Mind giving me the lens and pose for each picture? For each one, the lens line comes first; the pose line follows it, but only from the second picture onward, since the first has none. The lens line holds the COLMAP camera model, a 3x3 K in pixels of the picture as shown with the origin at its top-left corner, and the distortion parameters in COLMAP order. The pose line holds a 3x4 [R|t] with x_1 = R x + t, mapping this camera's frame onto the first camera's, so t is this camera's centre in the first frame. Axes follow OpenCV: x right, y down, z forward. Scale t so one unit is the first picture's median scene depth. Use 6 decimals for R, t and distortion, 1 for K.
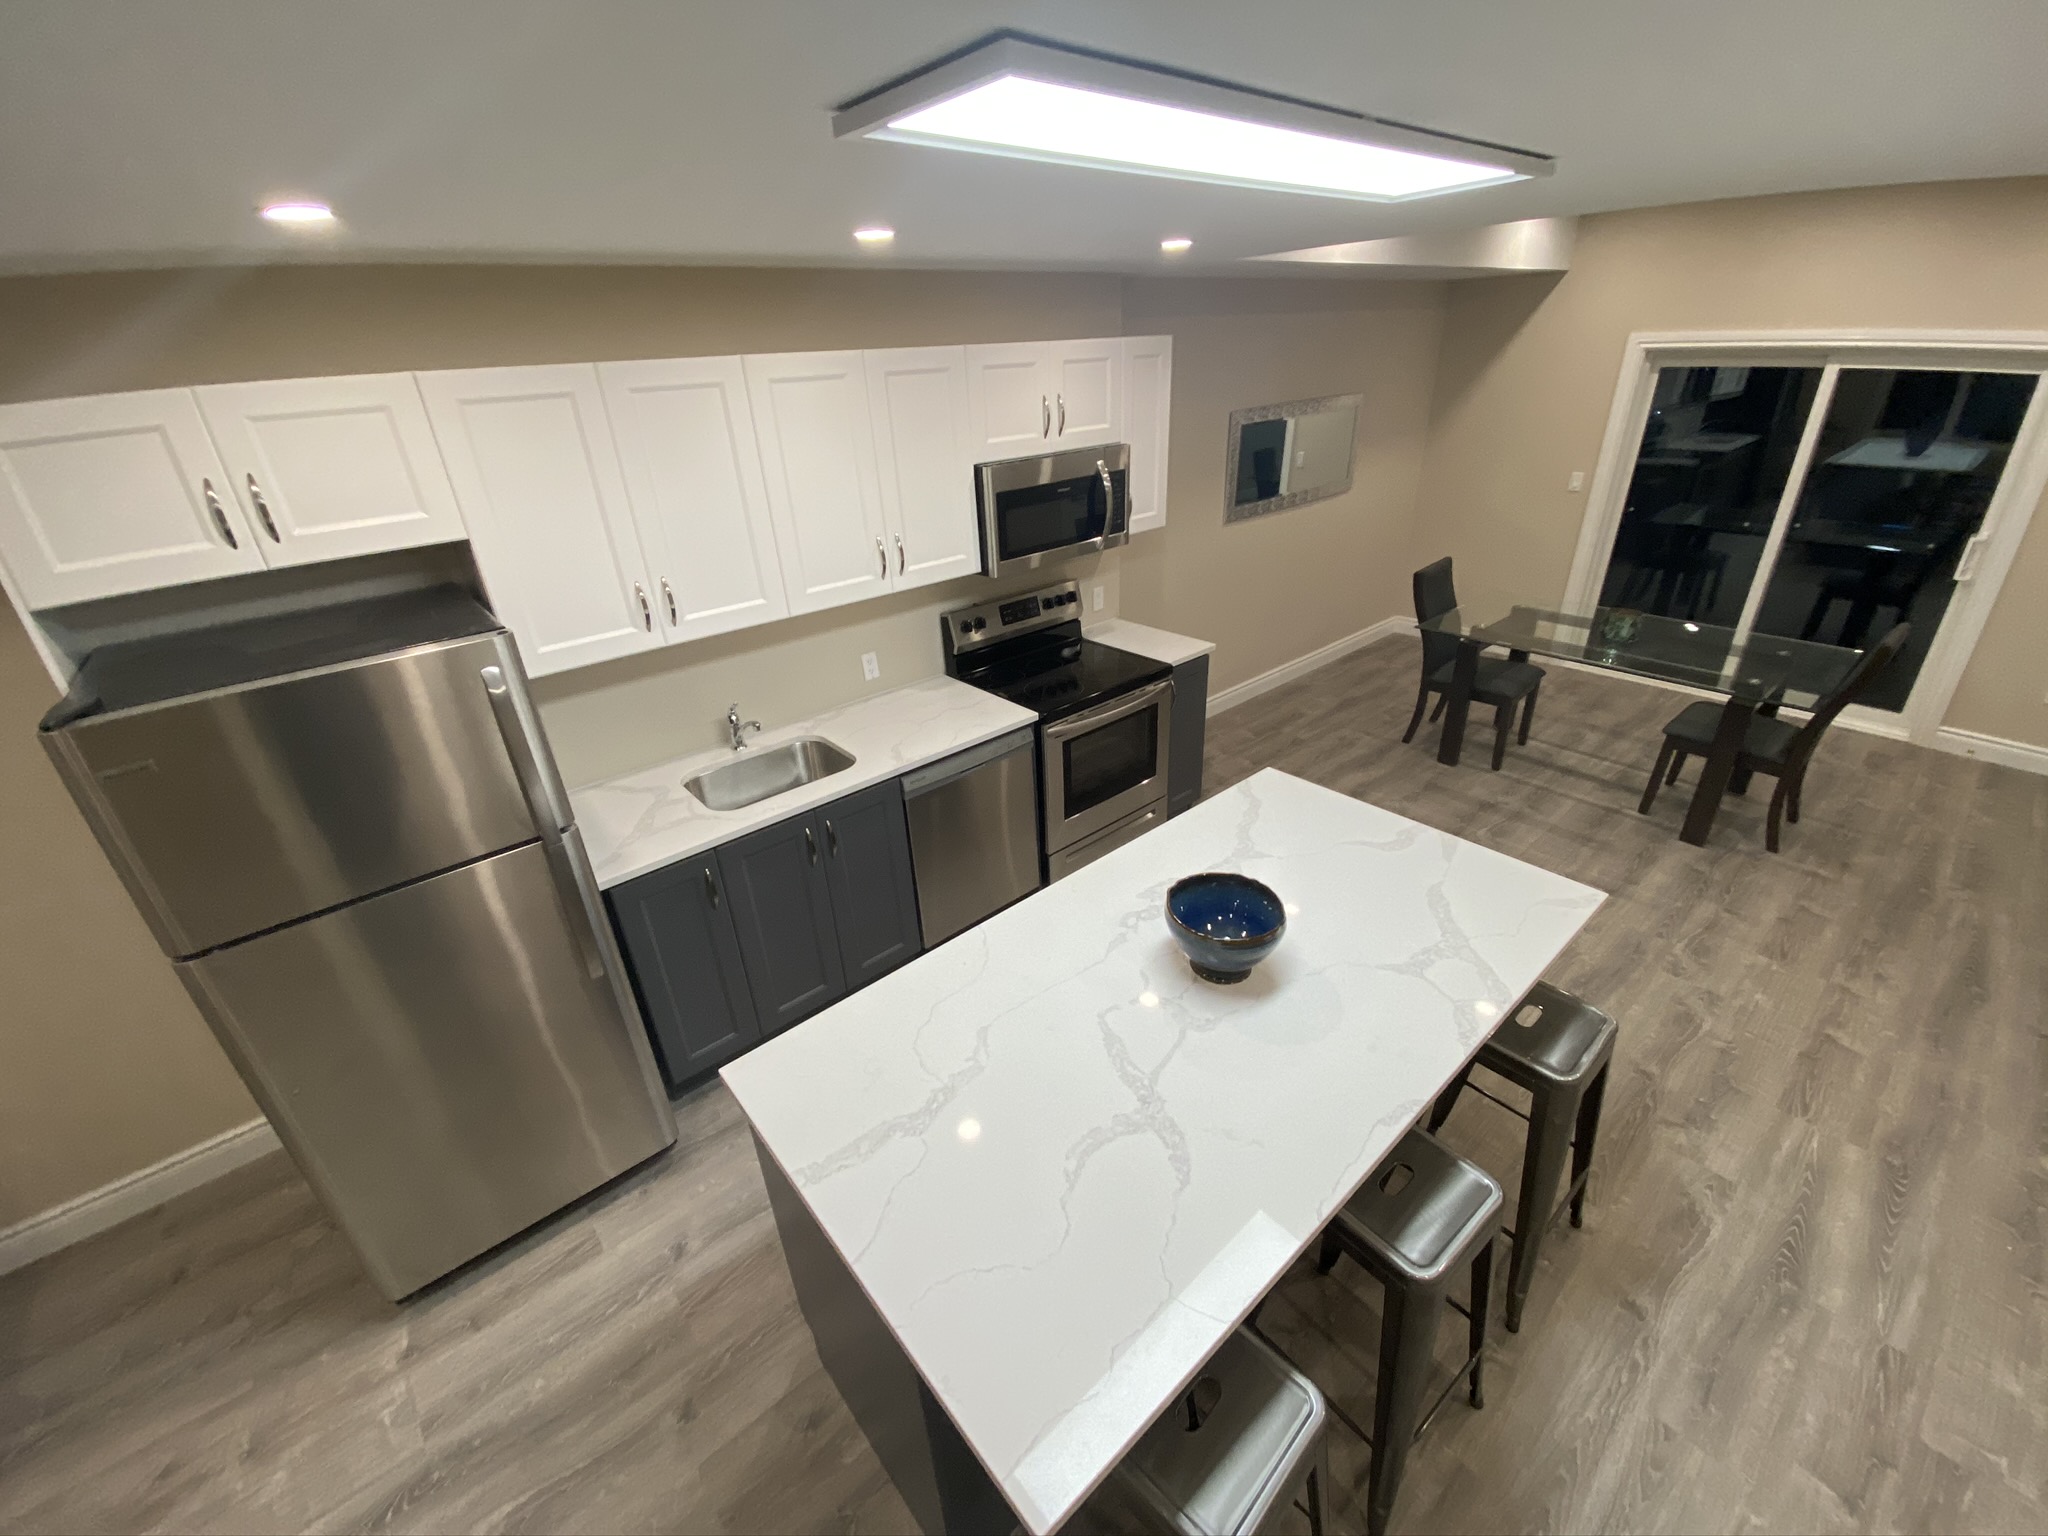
lens RADIAL K [[830.0, 0, 1024.0], [0, 830.0, 768.0], [0, 0, 1]] dist [0.015672, -0.017577]
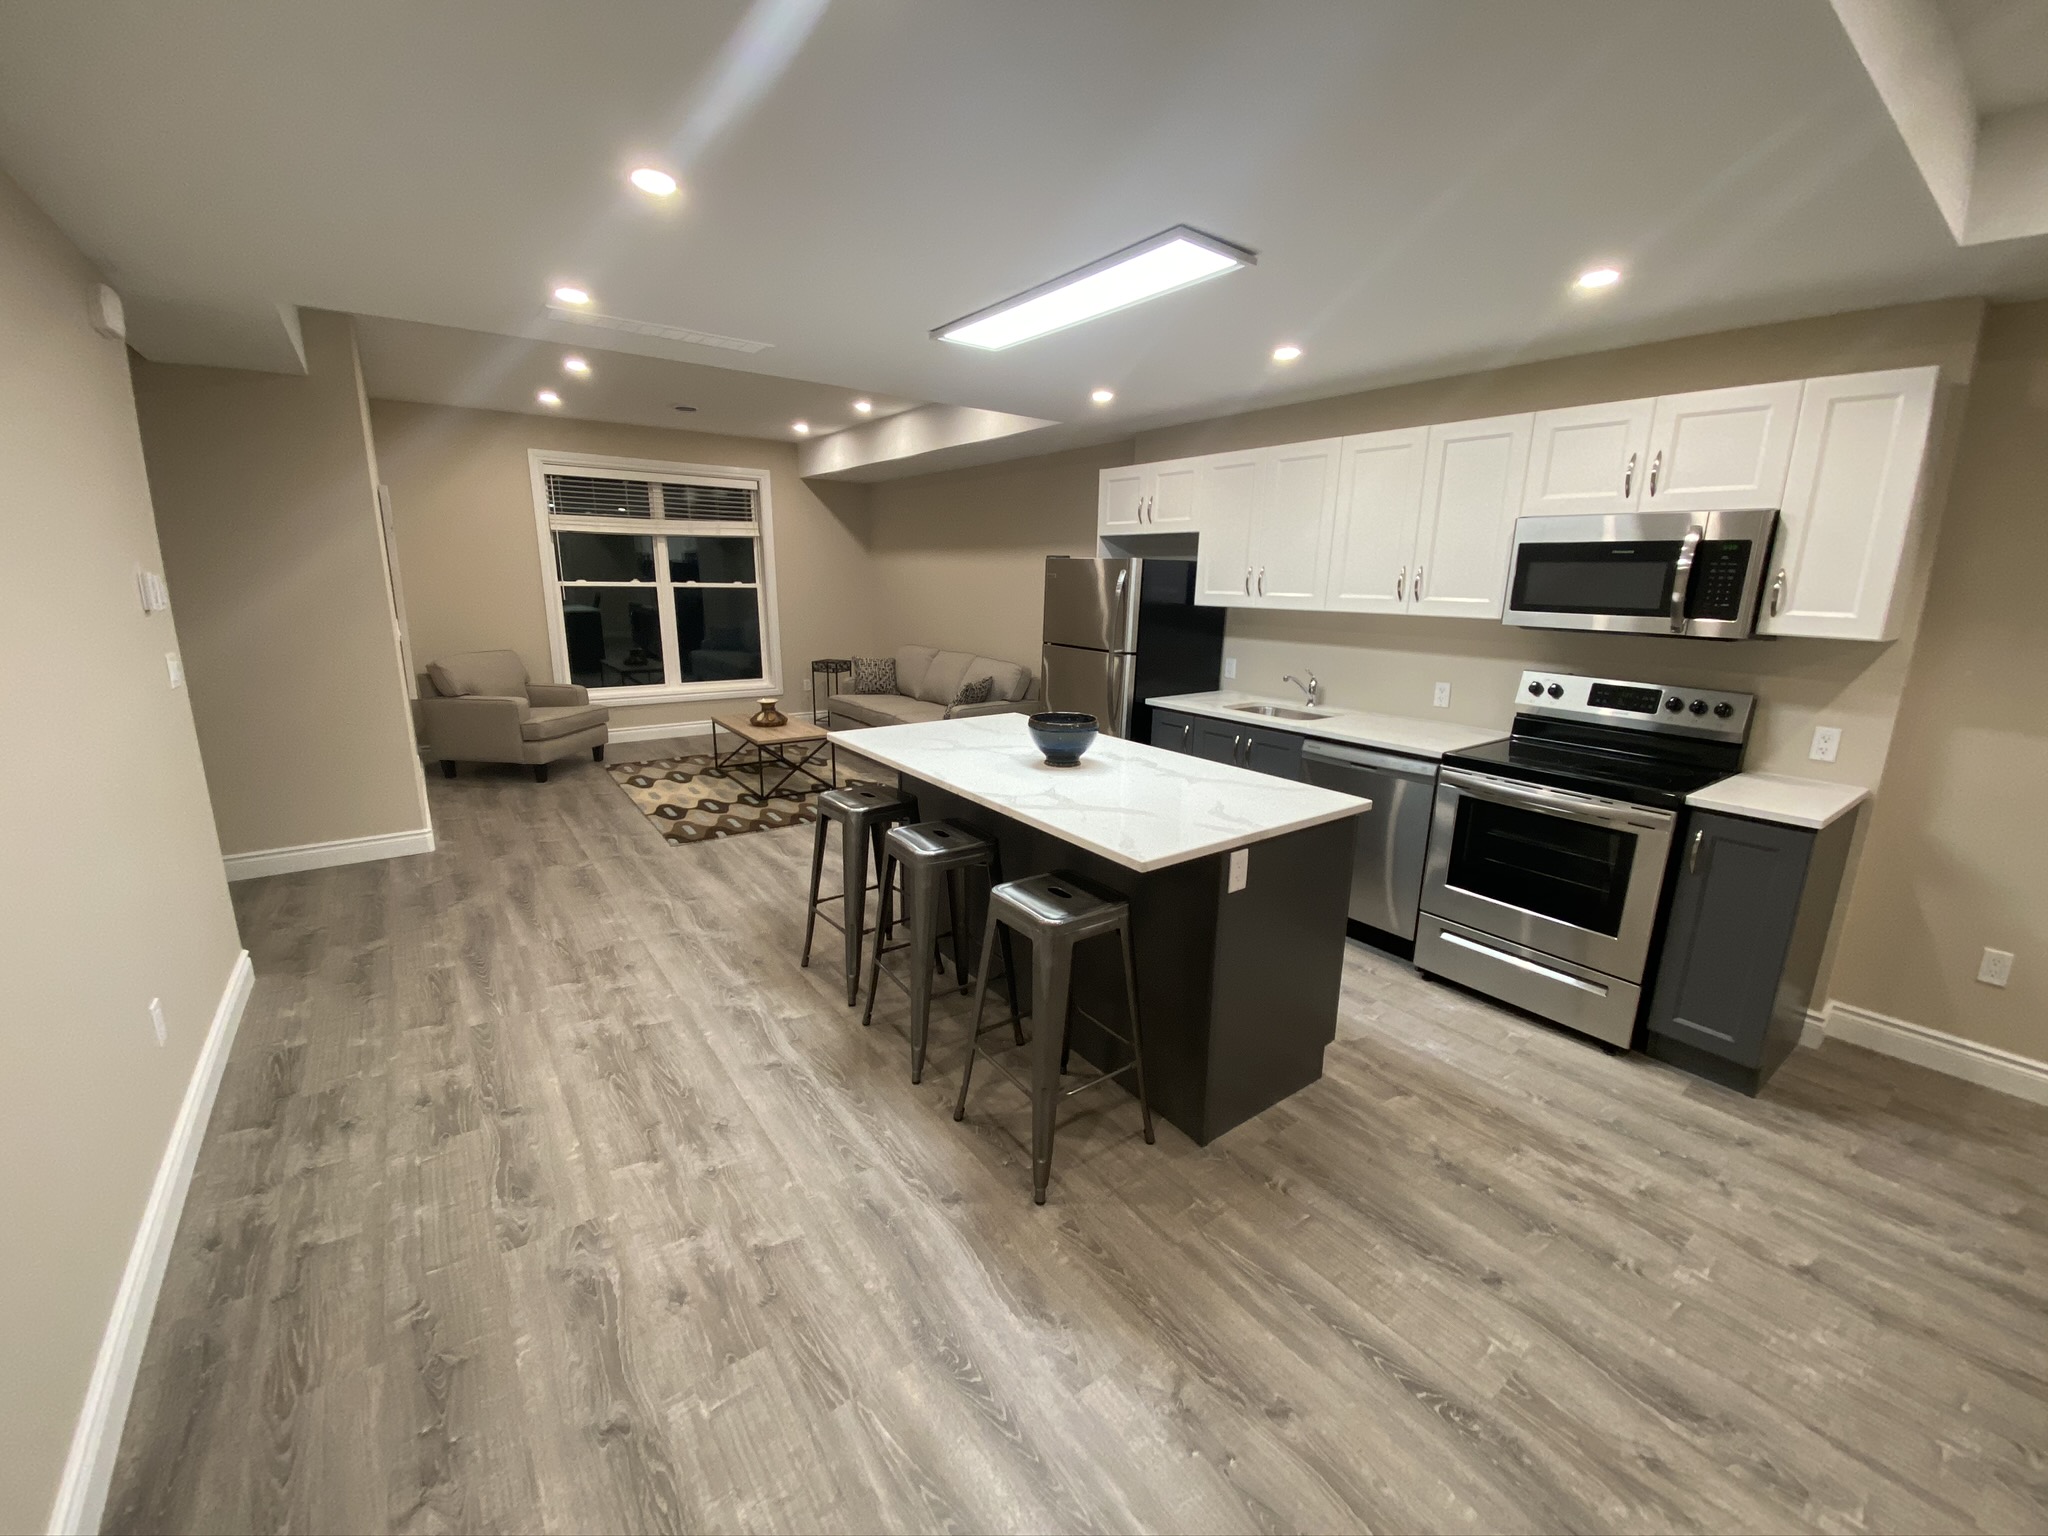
lens RADIAL K [[830.0, 0, 1024.0], [0, 830.0, 768.0], [0, 0, 1]] dist [0.015672, -0.017577]
pose [[-0.076708, 0.269714, -0.959880, 1.623677], [-0.461920, 0.843555, 0.273942, -0.141615], [0.883598, 0.464402, 0.059878, 0.777870]]
